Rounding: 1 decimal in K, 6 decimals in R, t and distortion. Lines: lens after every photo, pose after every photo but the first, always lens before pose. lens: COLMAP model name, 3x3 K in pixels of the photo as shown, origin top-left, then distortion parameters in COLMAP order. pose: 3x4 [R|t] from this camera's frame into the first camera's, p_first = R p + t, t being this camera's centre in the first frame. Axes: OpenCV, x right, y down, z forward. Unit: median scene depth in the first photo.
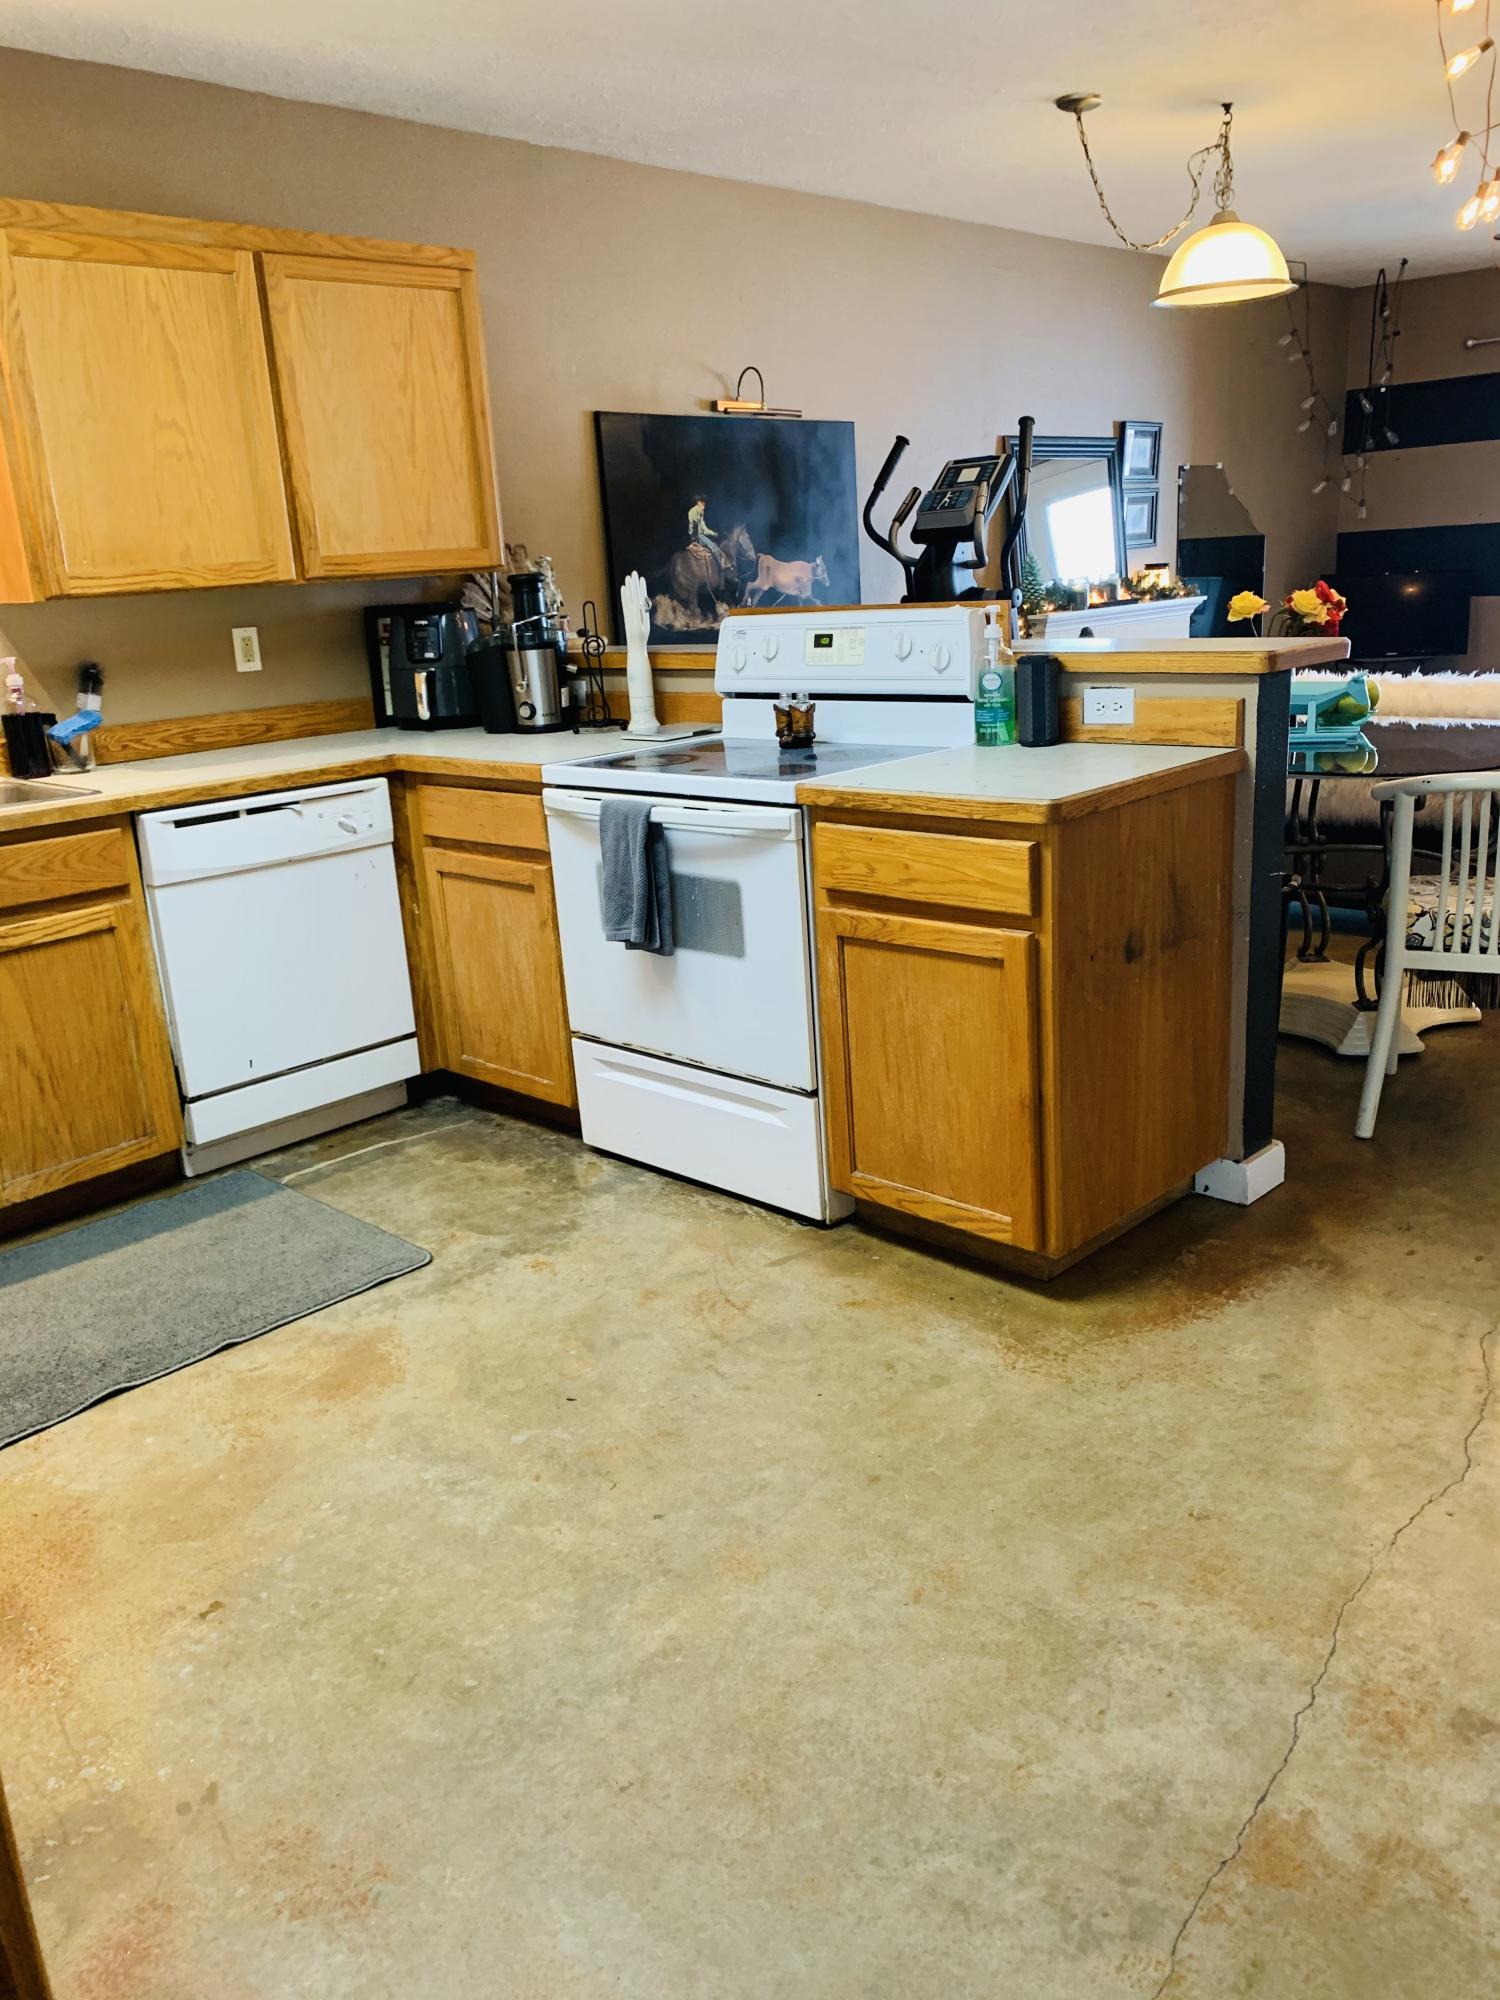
lens RADIAL K [[1510.3, 0, 750.0], [0, 1510.3, 1000.0], [0, 0, 1]] dist [0.032282, -0.017454]
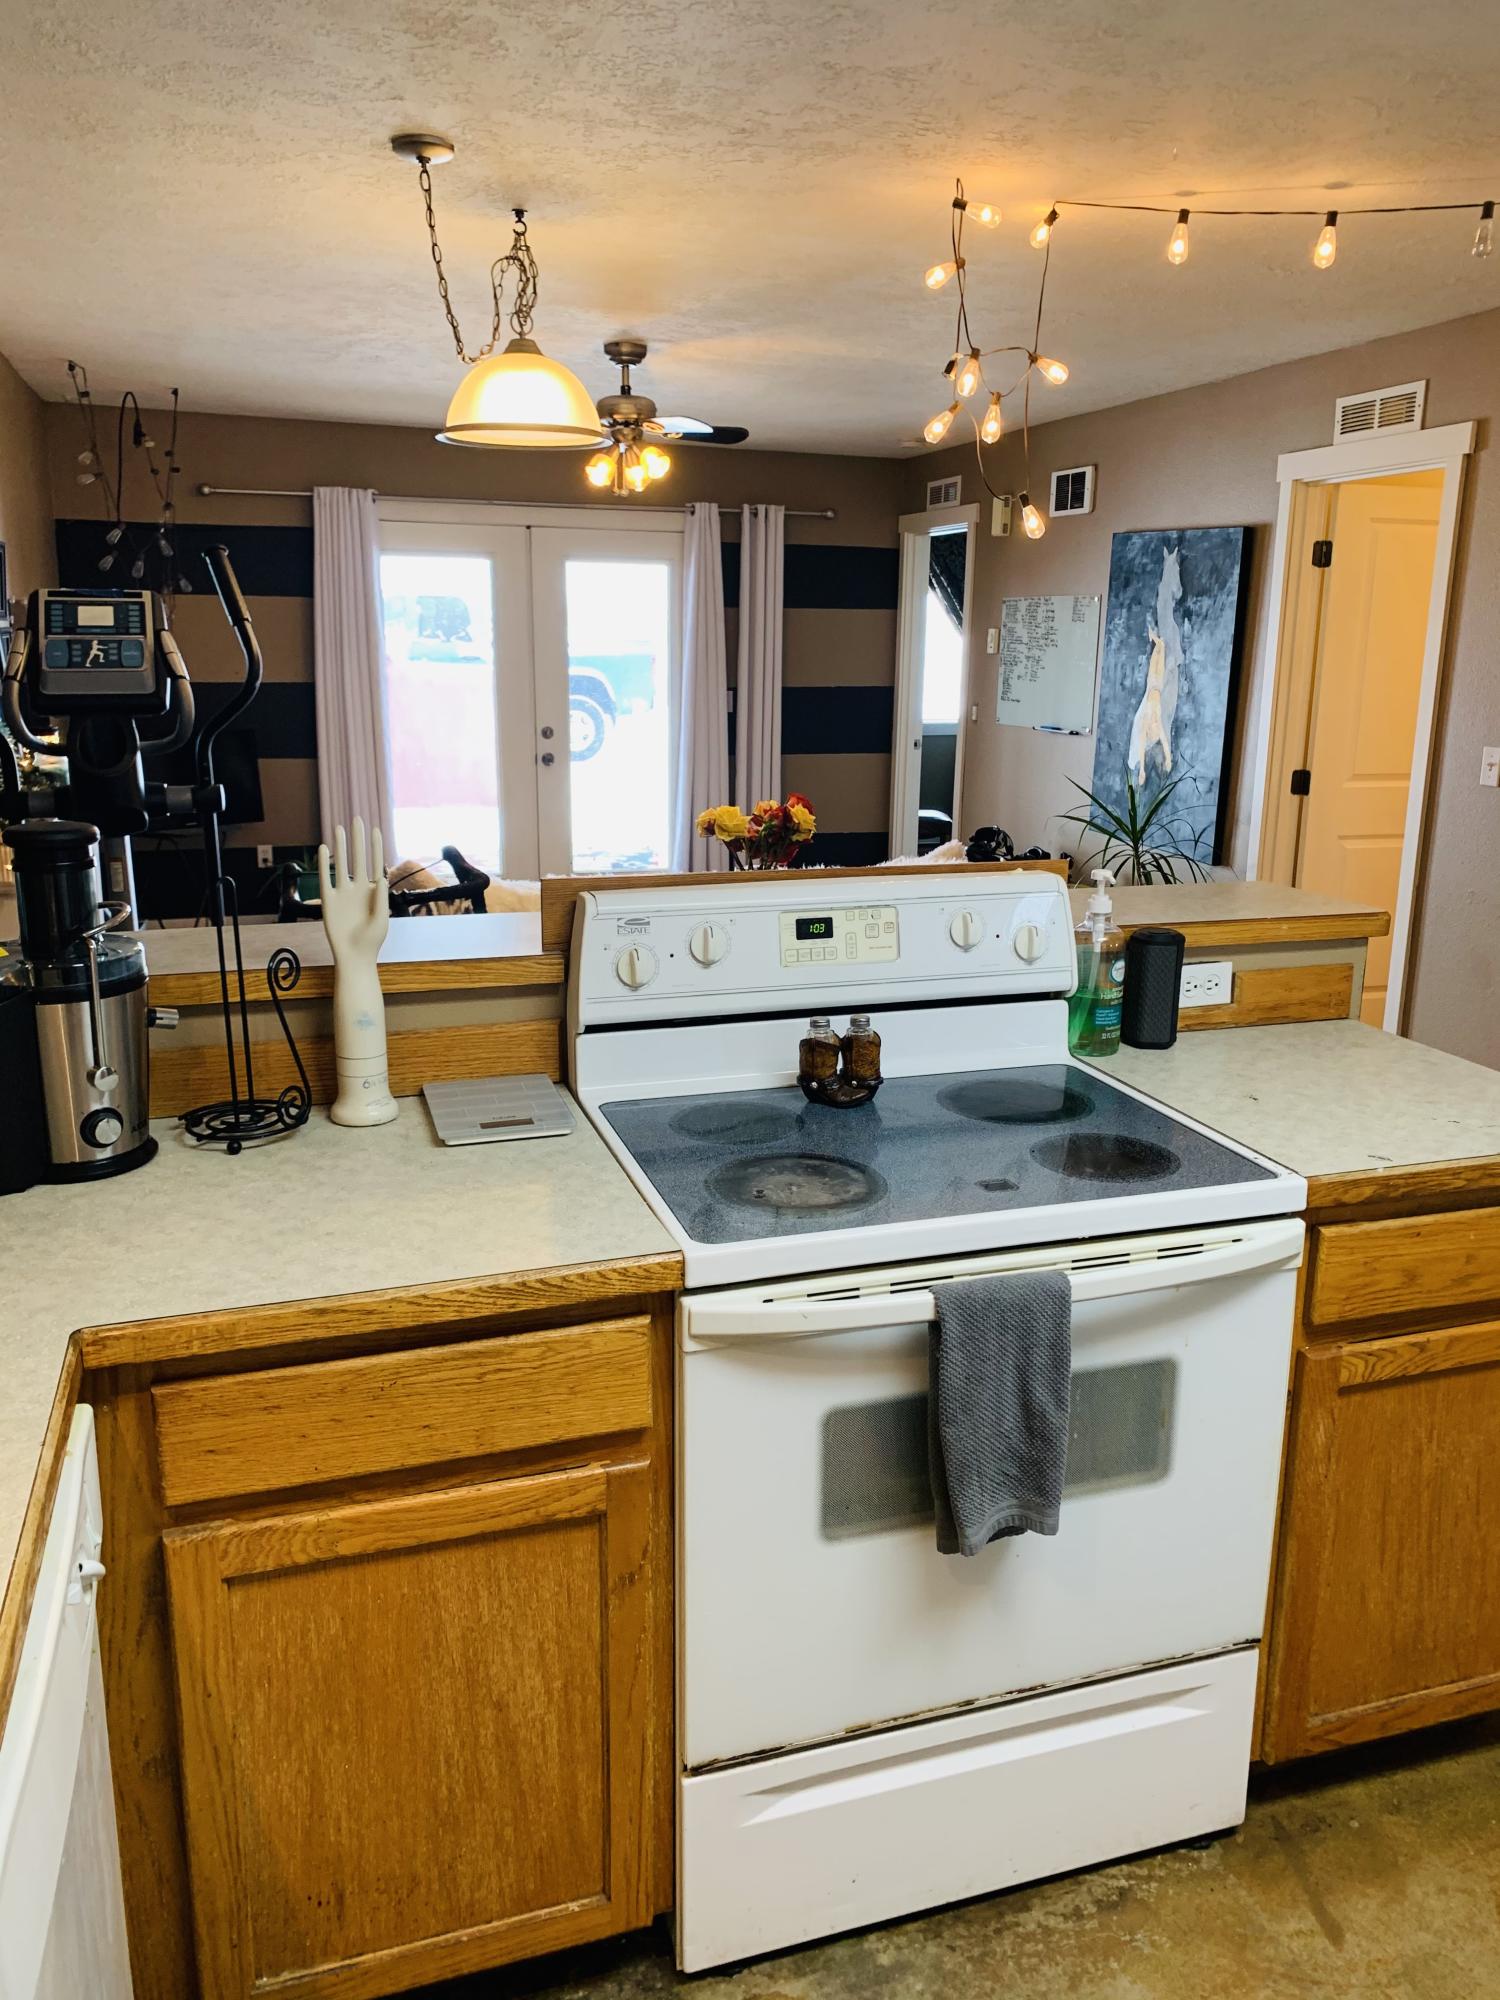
lens RADIAL K [[1551.8, 0, 731.8], [0, 1551.8, 992.4], [0, 0, 1]] dist [0.028664, -0.010798]
pose [[0.468183, -0.142914, 0.871998, -0.669734], [0.214650, 0.975670, 0.044658, -0.314511], [-0.857164, 0.166266, 0.487468, 0.917479]]
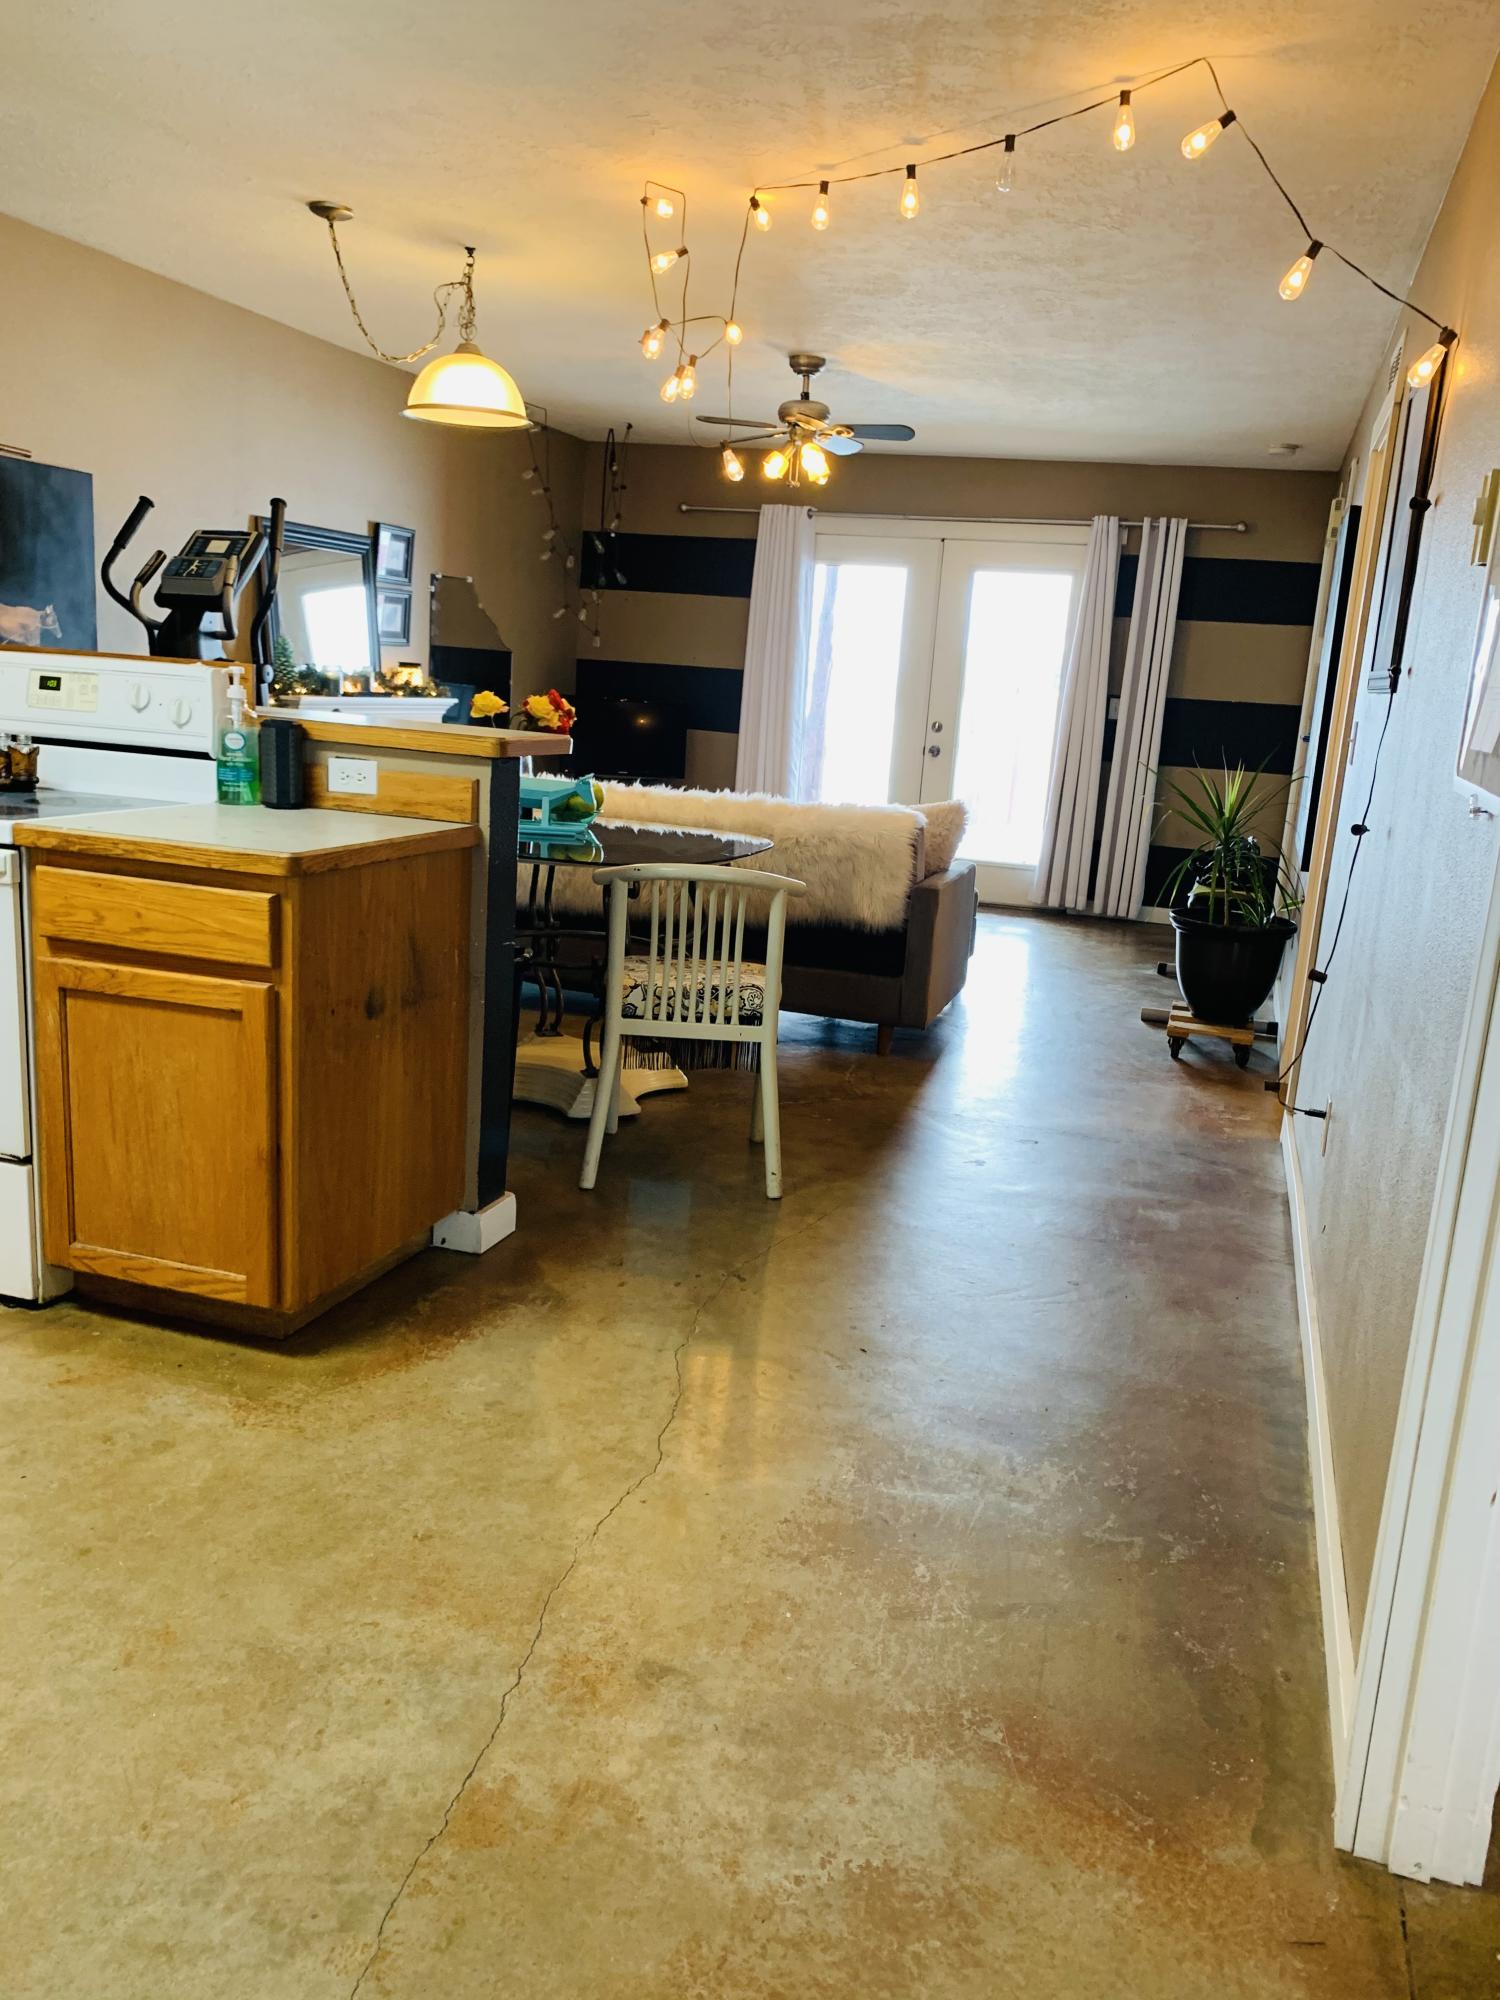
lens RADIAL K [[1551.8, 0, 731.8], [0, 1551.8, 992.4], [0, 0, 1]] dist [0.028664, -0.010798]
pose [[0.895835, 0.024310, 0.443722, 0.002691], [0.010101, 0.997131, -0.075023, 0.039752], [-0.444273, 0.071690, 0.893019, -0.053183]]
